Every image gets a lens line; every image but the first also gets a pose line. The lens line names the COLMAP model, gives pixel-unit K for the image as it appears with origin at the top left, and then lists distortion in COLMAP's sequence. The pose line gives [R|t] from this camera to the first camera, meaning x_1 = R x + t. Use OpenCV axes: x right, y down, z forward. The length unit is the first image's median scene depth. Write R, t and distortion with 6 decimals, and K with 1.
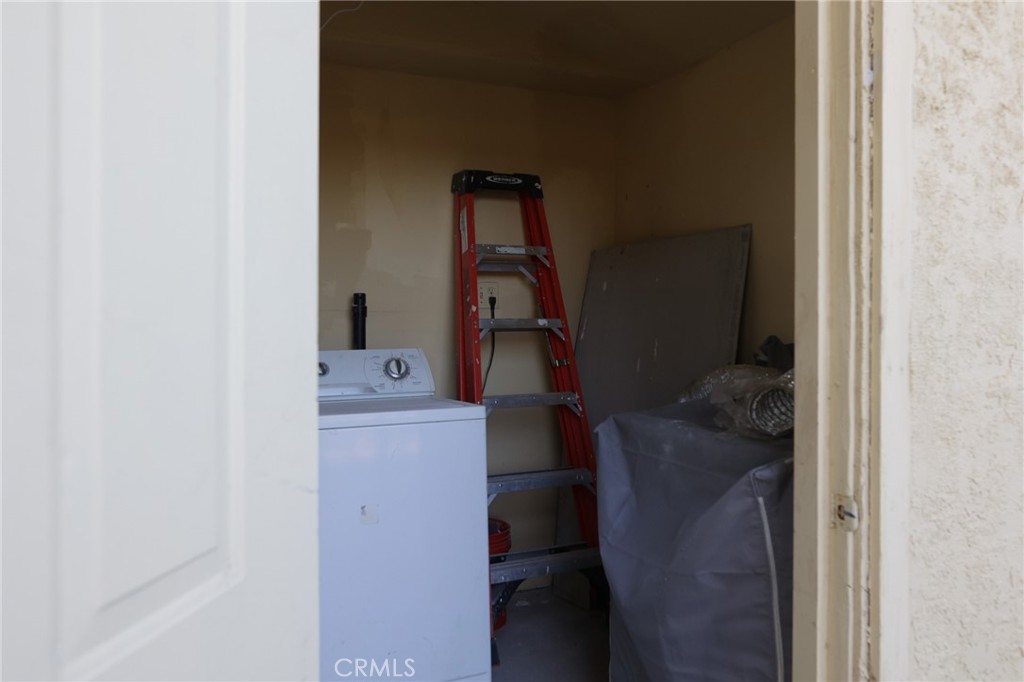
lens RADIAL K [[694.1, 0, 510.4], [0, 694.1, 337.0], [0, 0, 1]] dist [-0.057986, 0.049830]
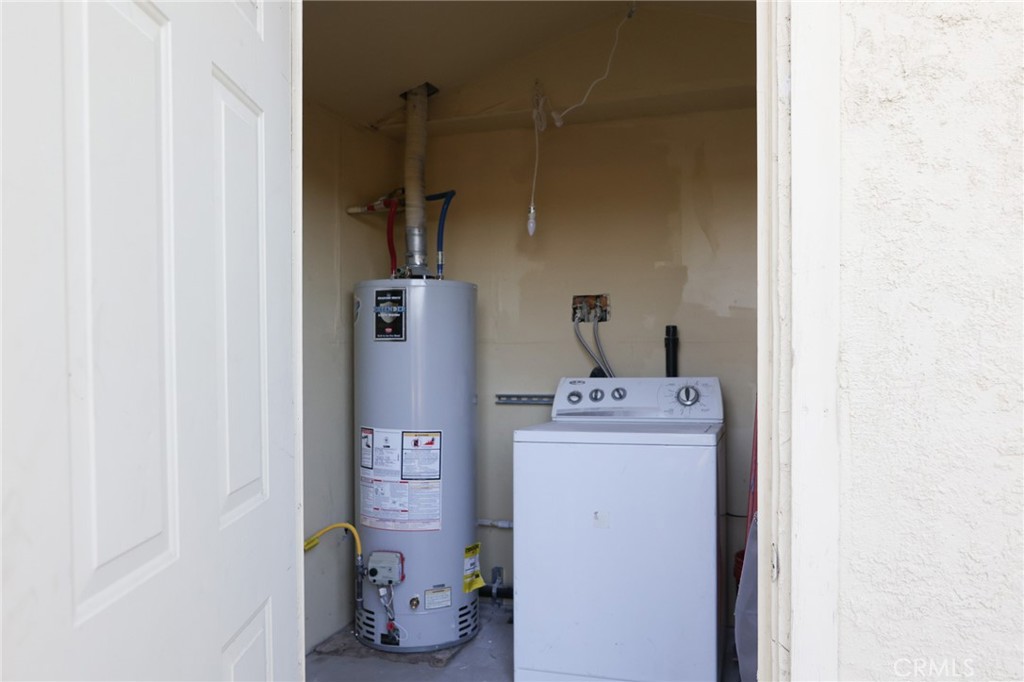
lens RADIAL K [[684.9, 0, 546.9], [0, 684.9, 380.3], [0, 0, 1]] dist [-0.002719, 0.000324]
pose [[0.792764, 0.024442, -0.609038, 0.770198], [-0.010442, 0.999594, 0.026523, -0.010699], [0.609439, -0.014667, 0.792697, 0.074036]]
